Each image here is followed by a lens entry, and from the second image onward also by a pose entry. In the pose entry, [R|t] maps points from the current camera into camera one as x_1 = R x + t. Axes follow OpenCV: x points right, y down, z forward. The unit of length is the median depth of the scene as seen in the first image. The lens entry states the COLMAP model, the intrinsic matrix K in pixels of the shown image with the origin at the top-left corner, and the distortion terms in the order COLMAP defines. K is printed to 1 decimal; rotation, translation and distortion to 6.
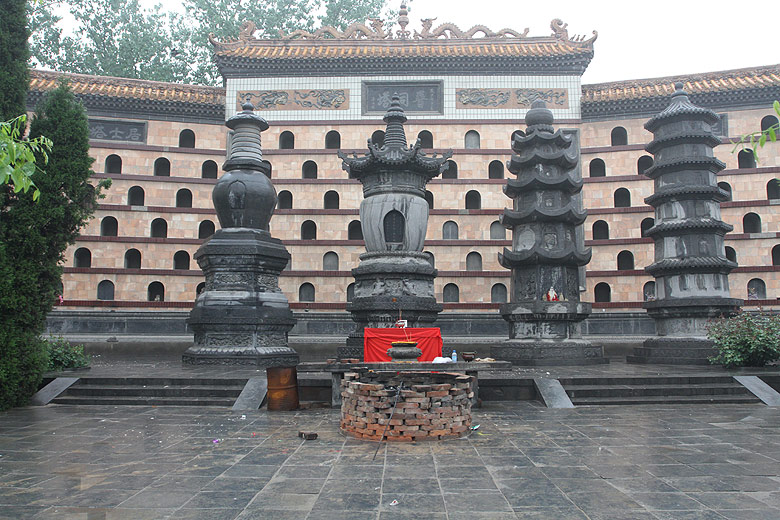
lens RADIAL K [[614.1, 0, 389.5], [0, 614.1, 262.3], [0, 0, 1]] dist [-0.074997, -0.000412]
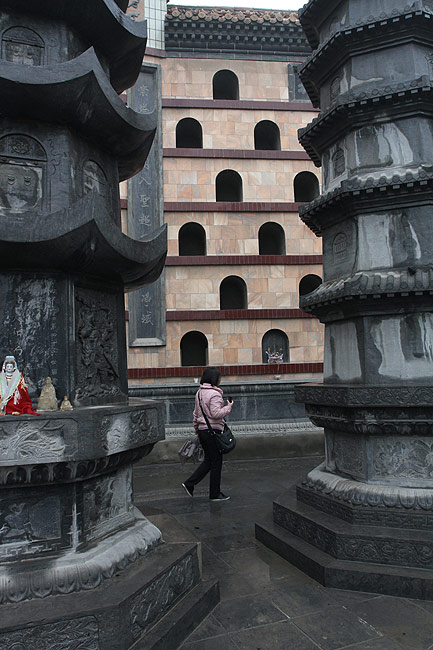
lens RADIAL K [[511.8, 0, 215.4], [0, 511.8, 324.0], [0, 0, 1]] dist [-0.074997, -0.000412]
pose [[0.927319, 0.003289, 0.374258, 0.254152], [-0.013500, 0.999605, 0.024666, 0.019146], [-0.374029, -0.027926, 0.926996, 0.737903]]
